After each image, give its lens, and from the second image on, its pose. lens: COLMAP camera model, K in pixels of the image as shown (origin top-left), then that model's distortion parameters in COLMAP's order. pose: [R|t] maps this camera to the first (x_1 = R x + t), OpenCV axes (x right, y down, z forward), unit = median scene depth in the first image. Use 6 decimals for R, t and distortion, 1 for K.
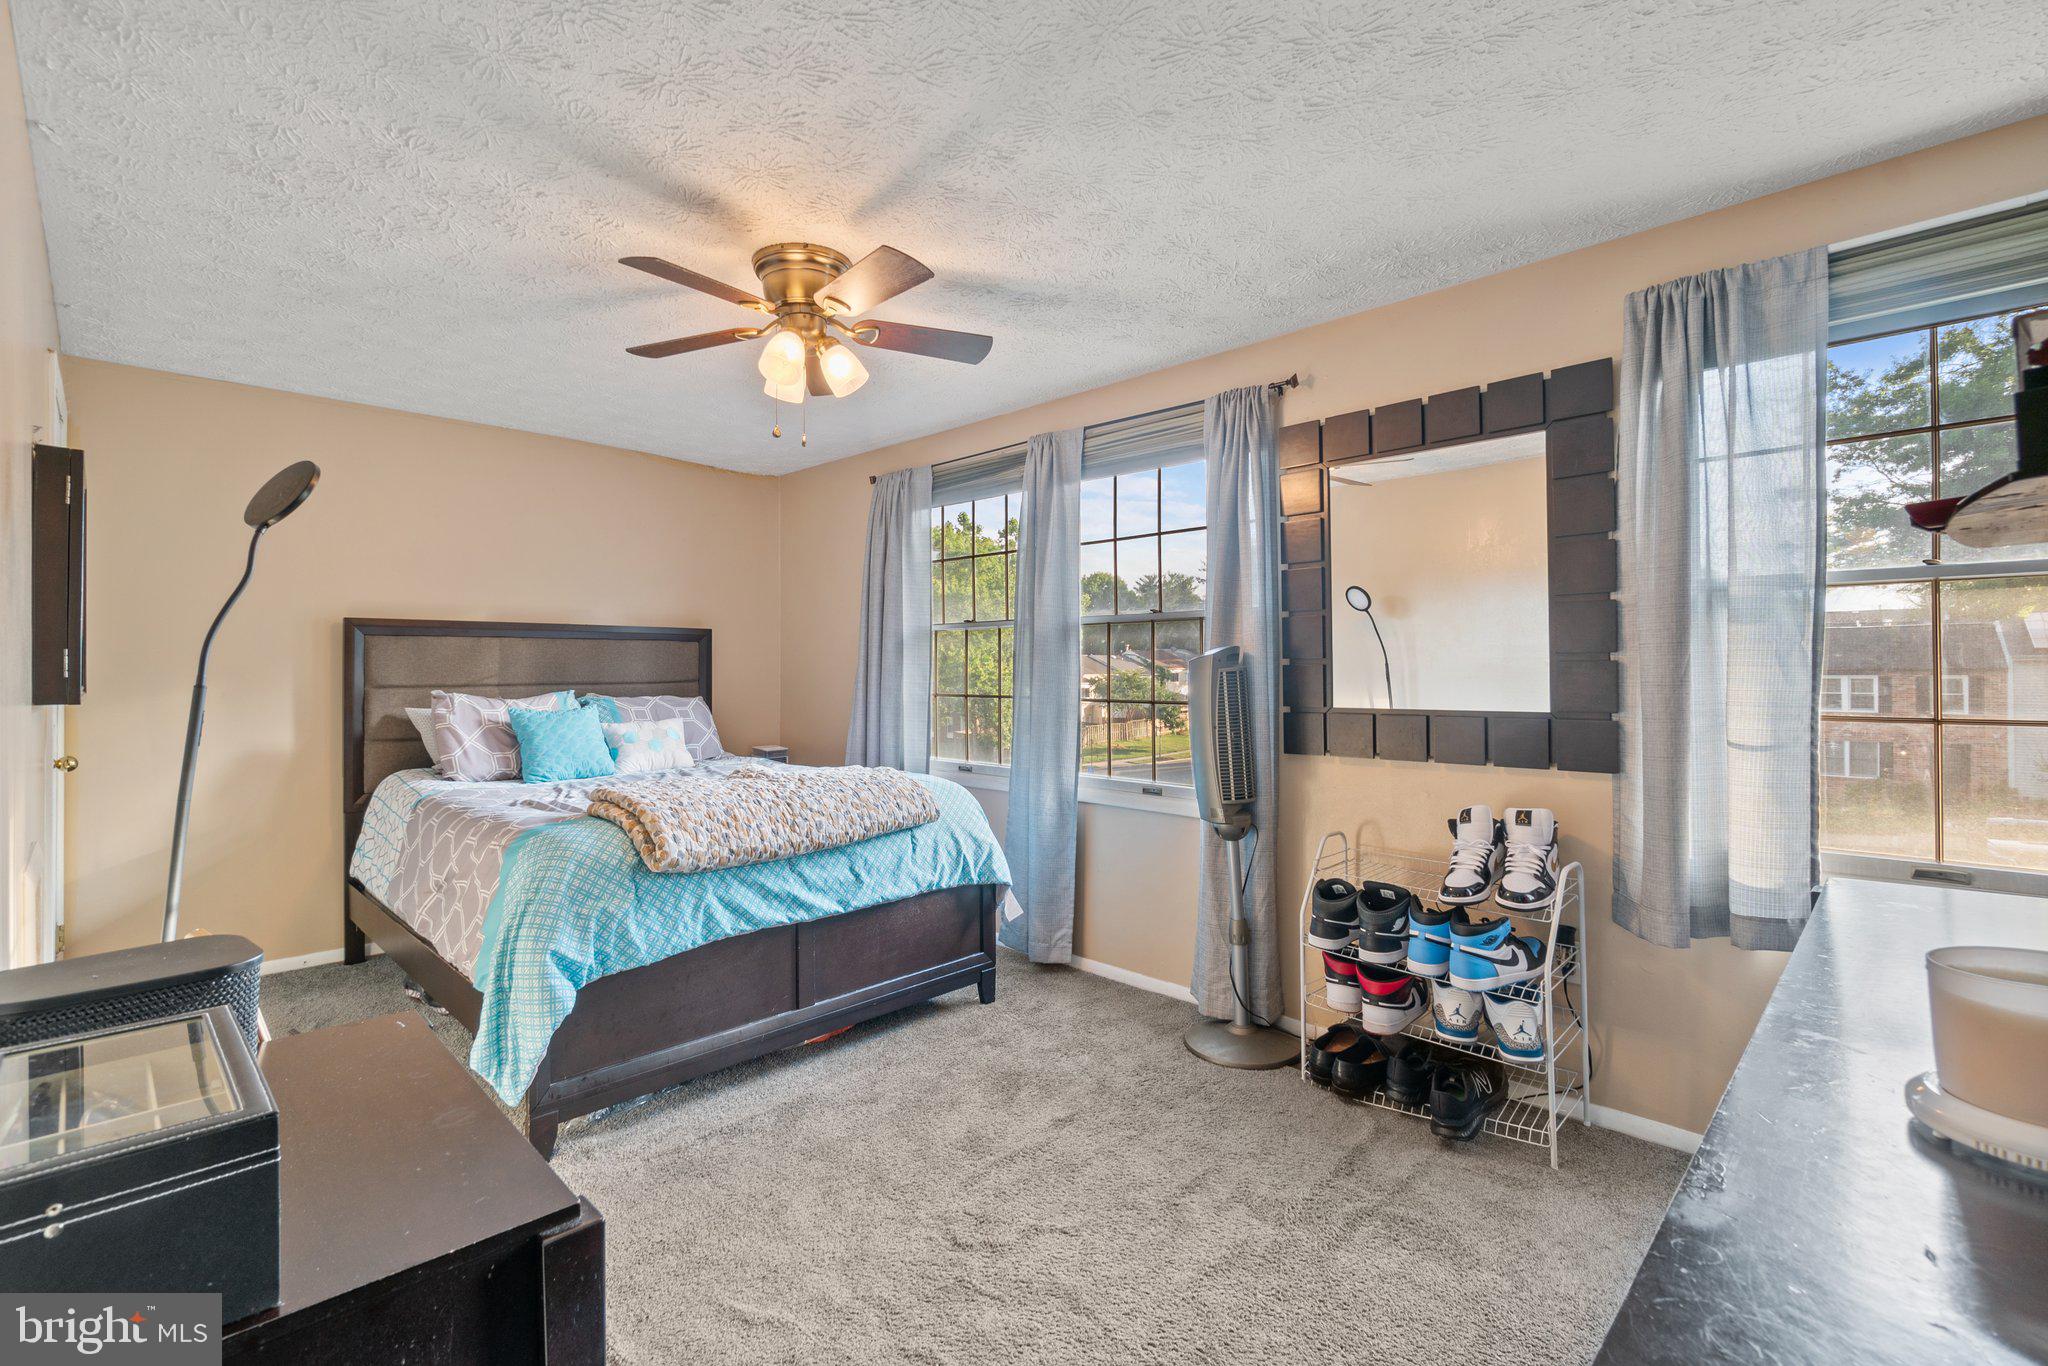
lens RADIAL K [[902.3, 0, 952.7], [0, 902.3, 667.7], [0, 0, 1]] dist [-0.007450, 0.002234]
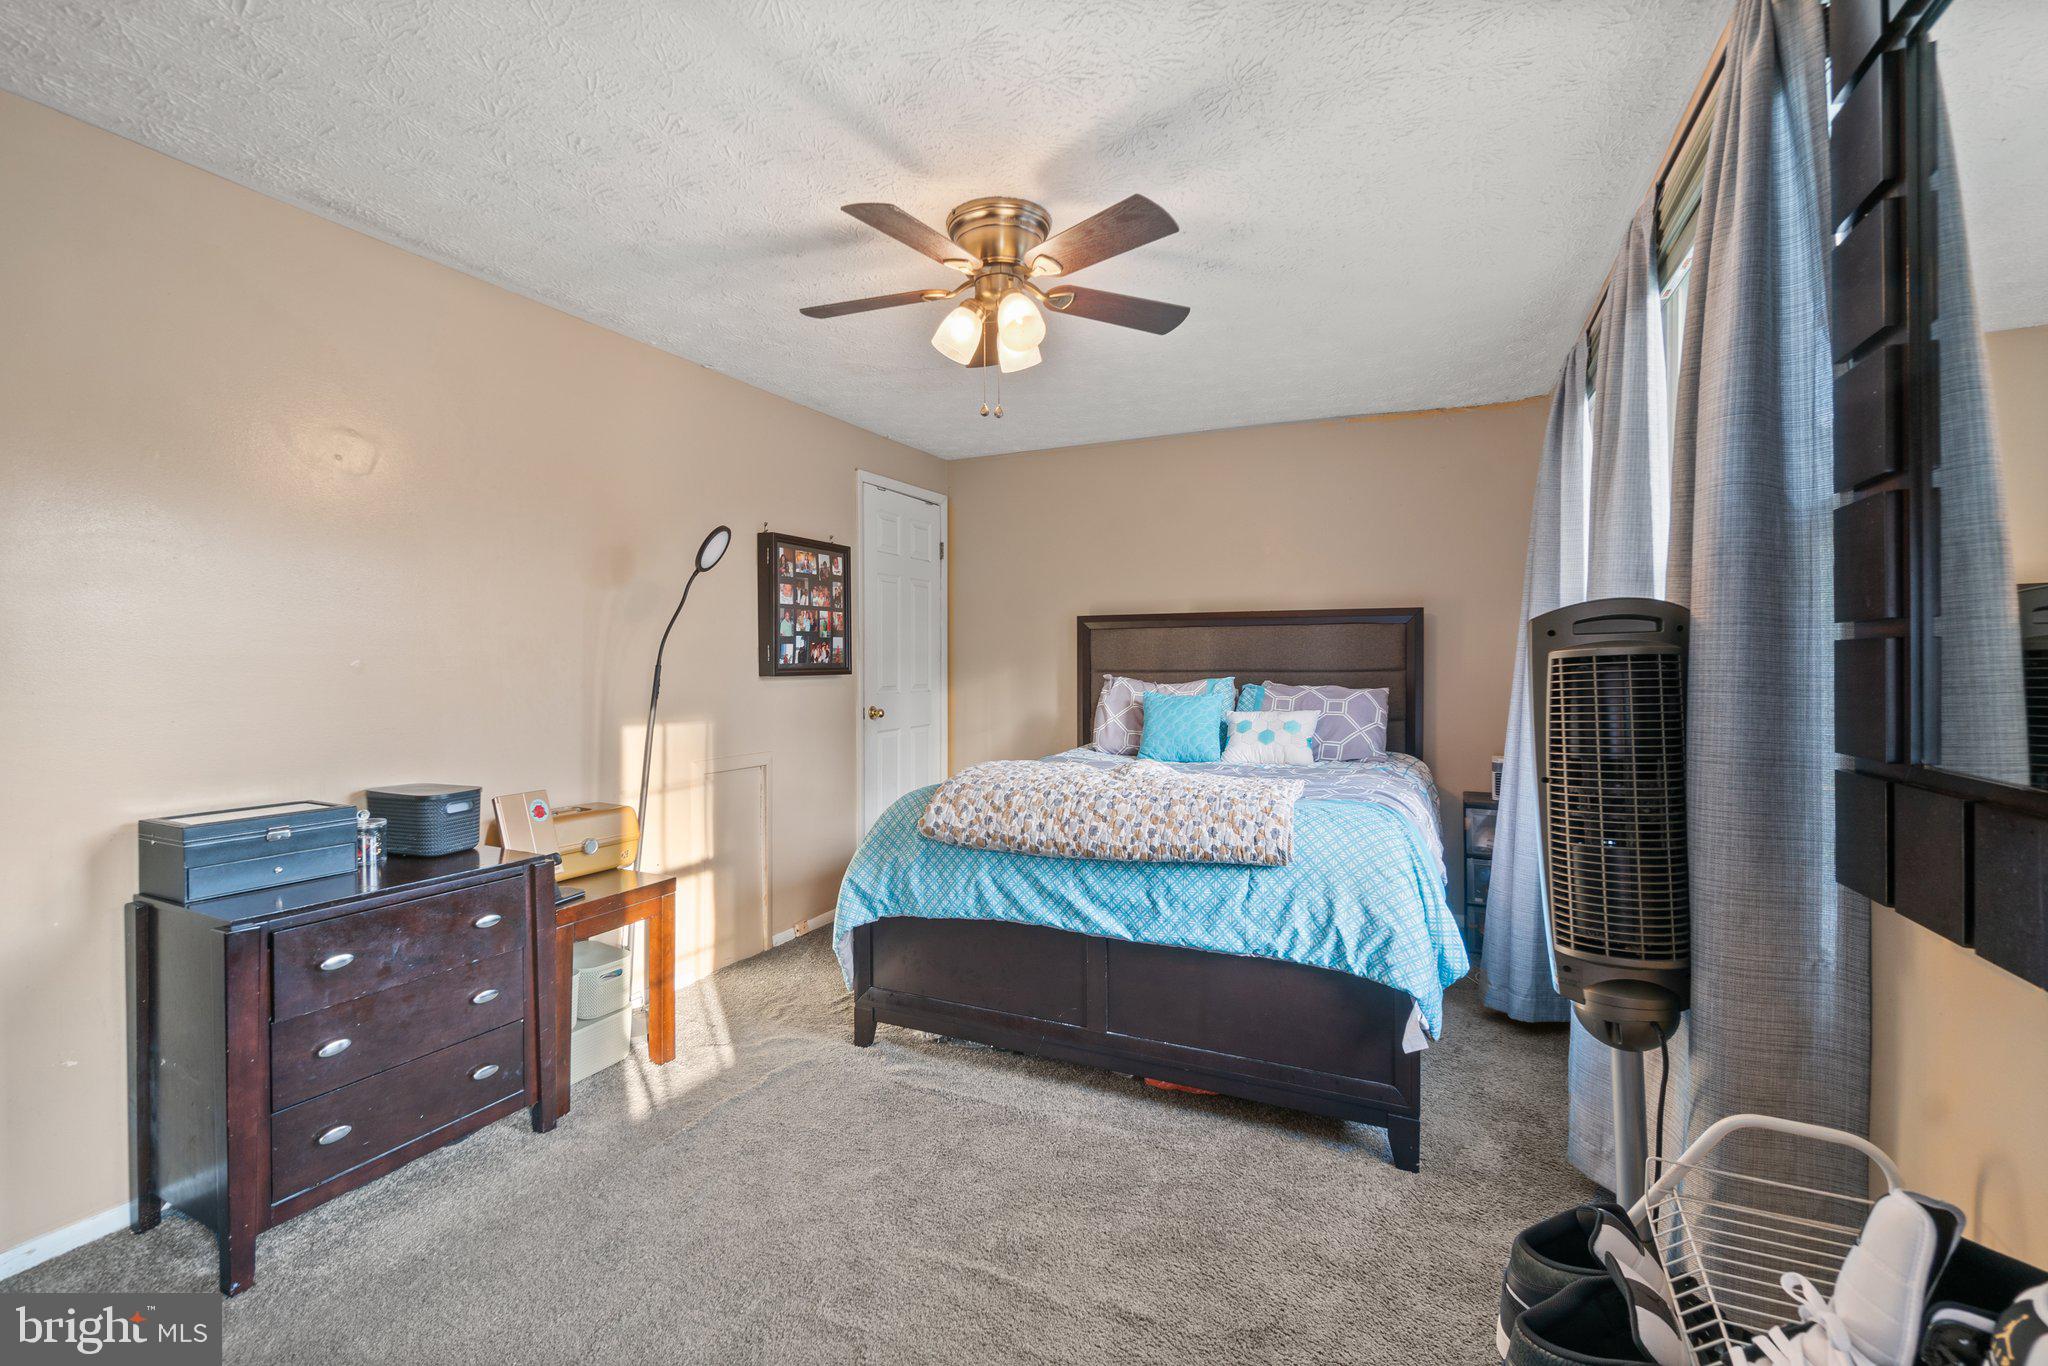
lens RADIAL K [[902.3, 0, 1016.2], [0, 902.3, 665.2], [0, 0, 1]] dist [-0.007450, 0.002234]
pose [[0.357330, 0.008862, -0.933936, 0.643949], [-0.000150, 0.999956, 0.009431, 0.003279], [0.933978, -0.003230, 0.357316, 0.604836]]
